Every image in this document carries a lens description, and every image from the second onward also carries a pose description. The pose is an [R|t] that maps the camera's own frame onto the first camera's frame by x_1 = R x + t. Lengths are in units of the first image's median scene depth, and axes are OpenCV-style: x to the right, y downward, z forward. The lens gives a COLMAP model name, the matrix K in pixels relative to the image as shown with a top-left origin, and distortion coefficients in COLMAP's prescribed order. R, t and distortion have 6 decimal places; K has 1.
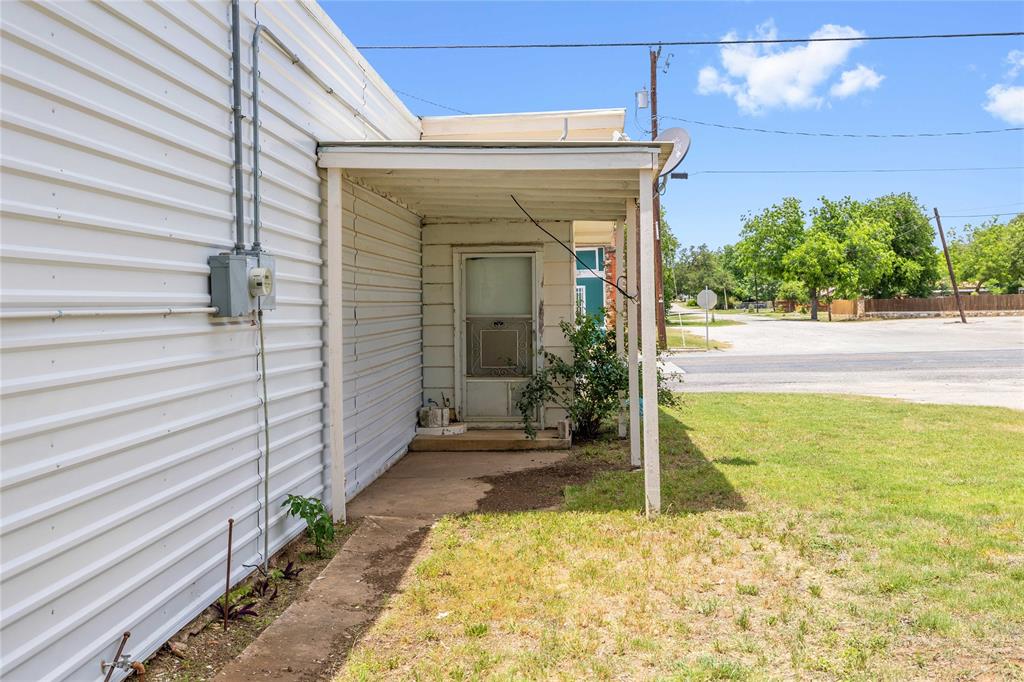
lens RADIAL K [[1009.2, 0, 512.0], [0, 1009.2, 341.0], [0, 0, 1]] dist [-0.007311, -0.003828]
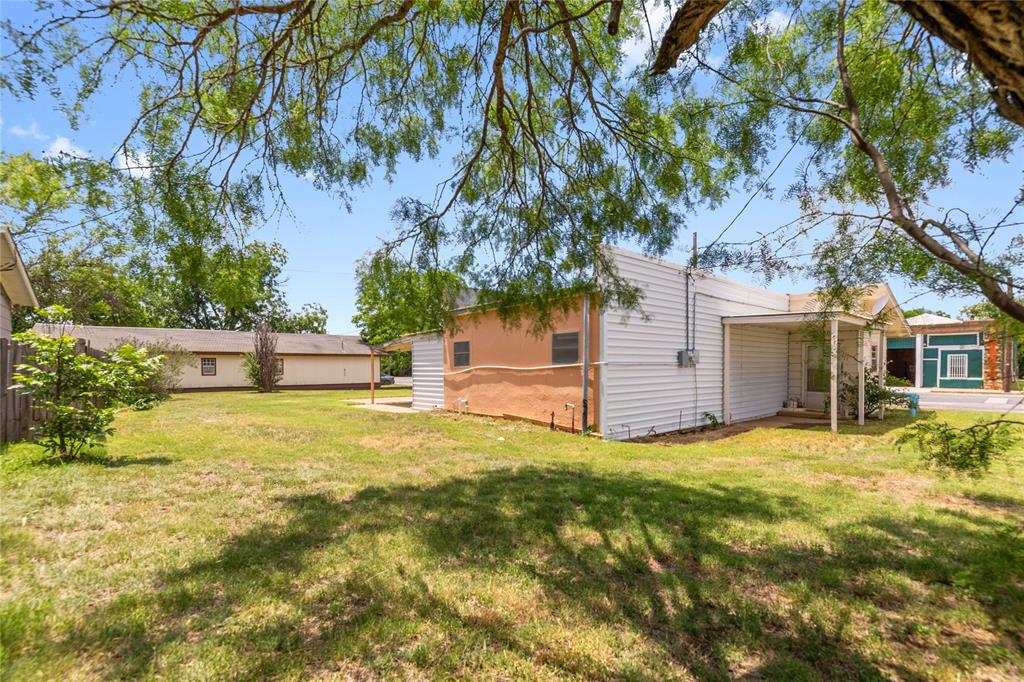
lens RADIAL K [[444.9, 0, 510.9], [0, 444.9, 356.5], [0, 0, 1]] dist [0.001316, 0.000187]
pose [[0.692923, -0.016237, -0.720829, 0.415546], [-0.026007, 0.998533, -0.047492, 0.033829], [0.720542, 0.051655, 0.691484, -0.602291]]
